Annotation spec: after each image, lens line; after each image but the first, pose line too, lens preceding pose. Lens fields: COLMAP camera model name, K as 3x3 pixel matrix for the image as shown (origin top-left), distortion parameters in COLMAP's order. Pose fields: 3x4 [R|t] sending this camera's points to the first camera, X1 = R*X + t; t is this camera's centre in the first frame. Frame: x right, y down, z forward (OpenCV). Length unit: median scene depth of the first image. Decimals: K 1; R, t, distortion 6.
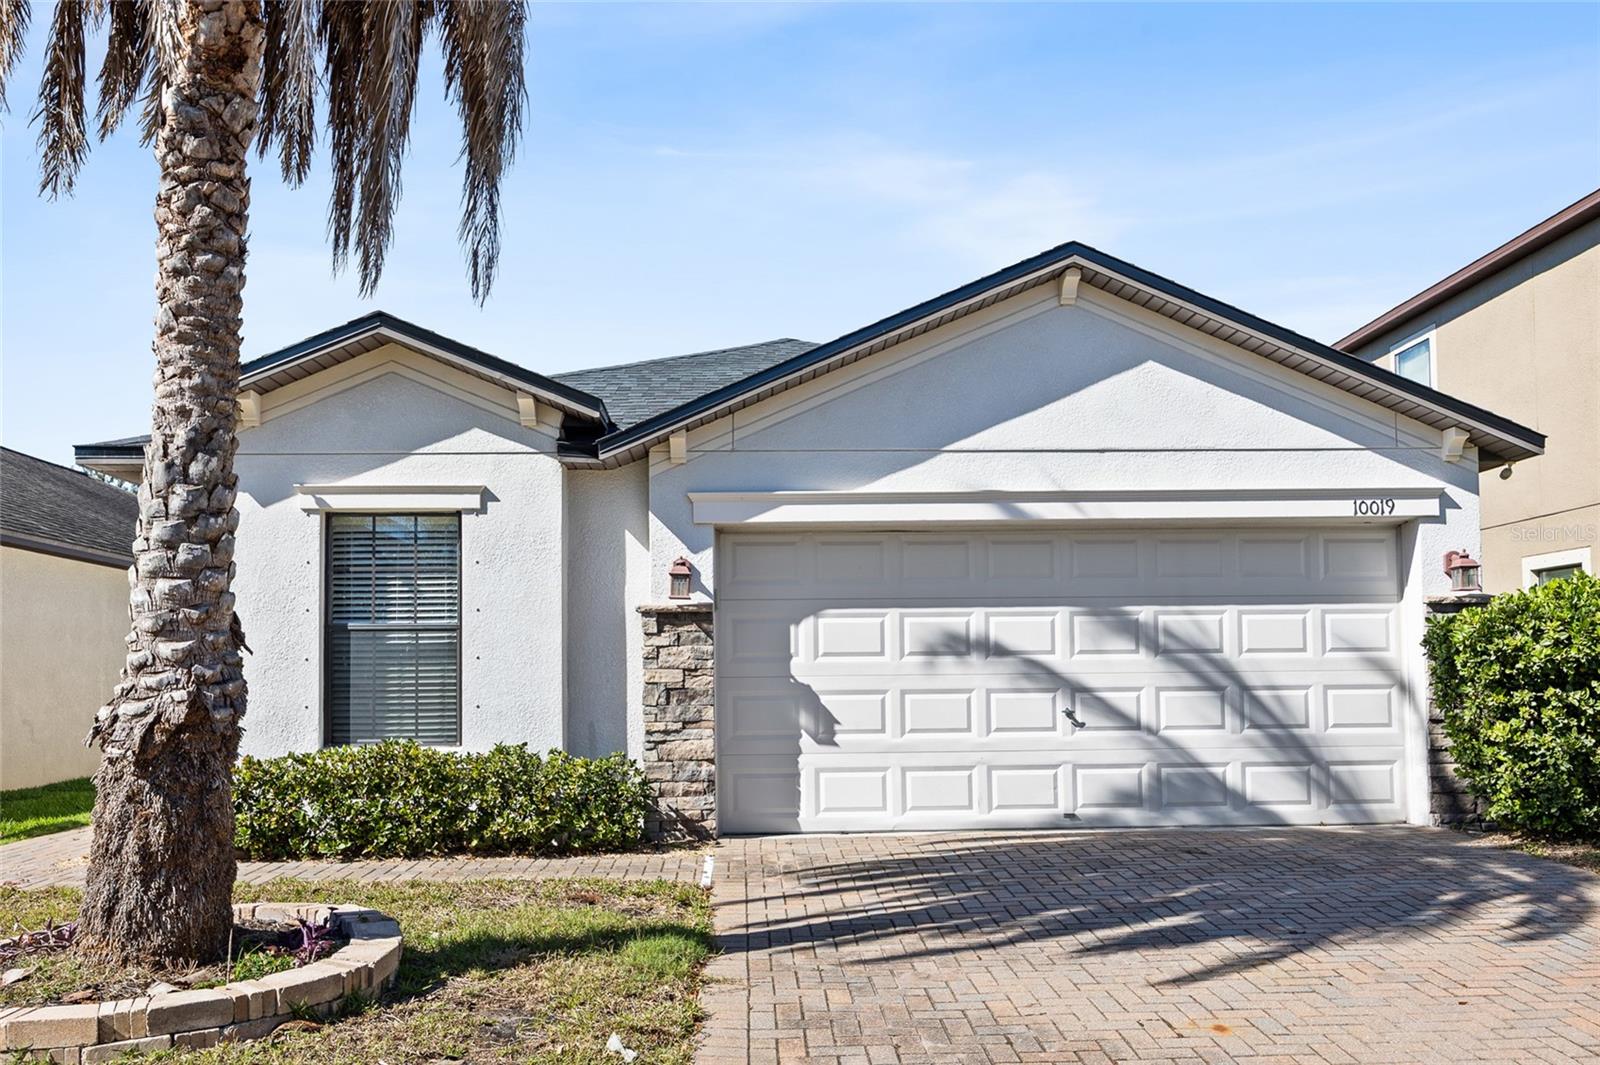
lens RADIAL K [[1311.4, 0, 799.6], [0, 1311.4, 623.9], [0, 0, 1]] dist [-0.014025, -0.003652]
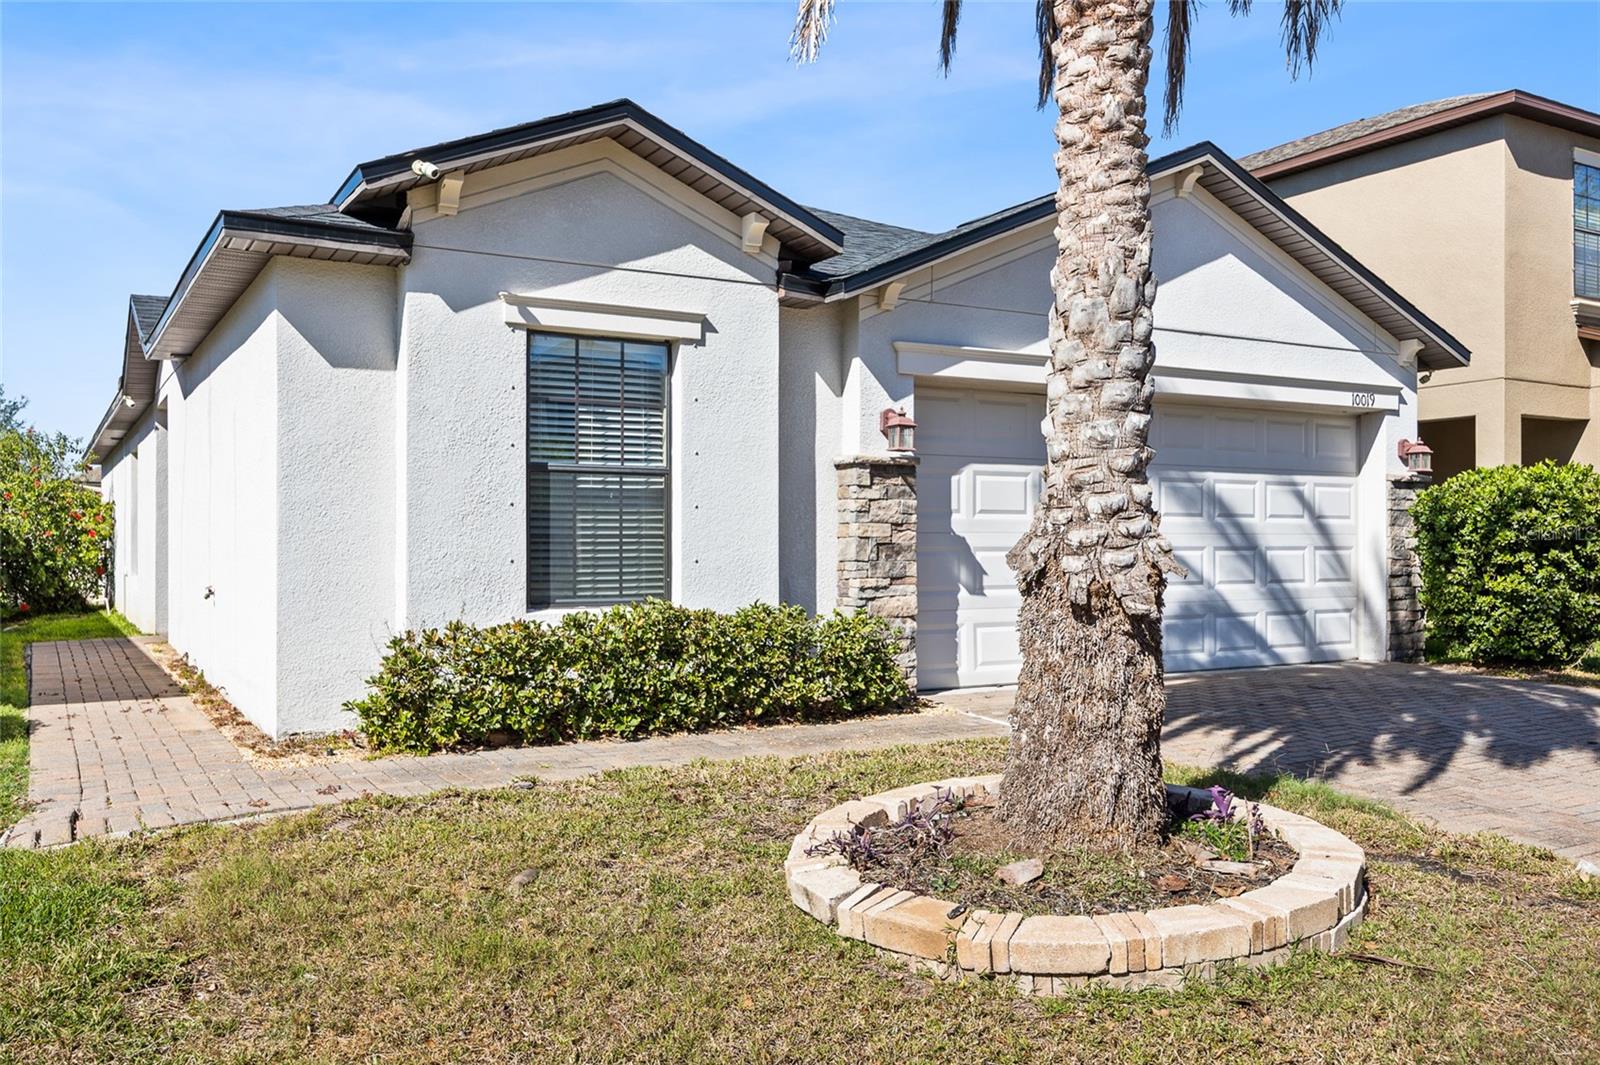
lens RADIAL K [[1313.9, 0, 800.0], [0, 1313.9, 532.5], [0, 0, 1]] dist [-0.004961, 0.000084]
pose [[0.882258, 0.014275, 0.470550, -0.600877], [-0.031280, 0.999109, 0.028339, 0.015537], [-0.469727, -0.039721, 0.881918, 0.173402]]
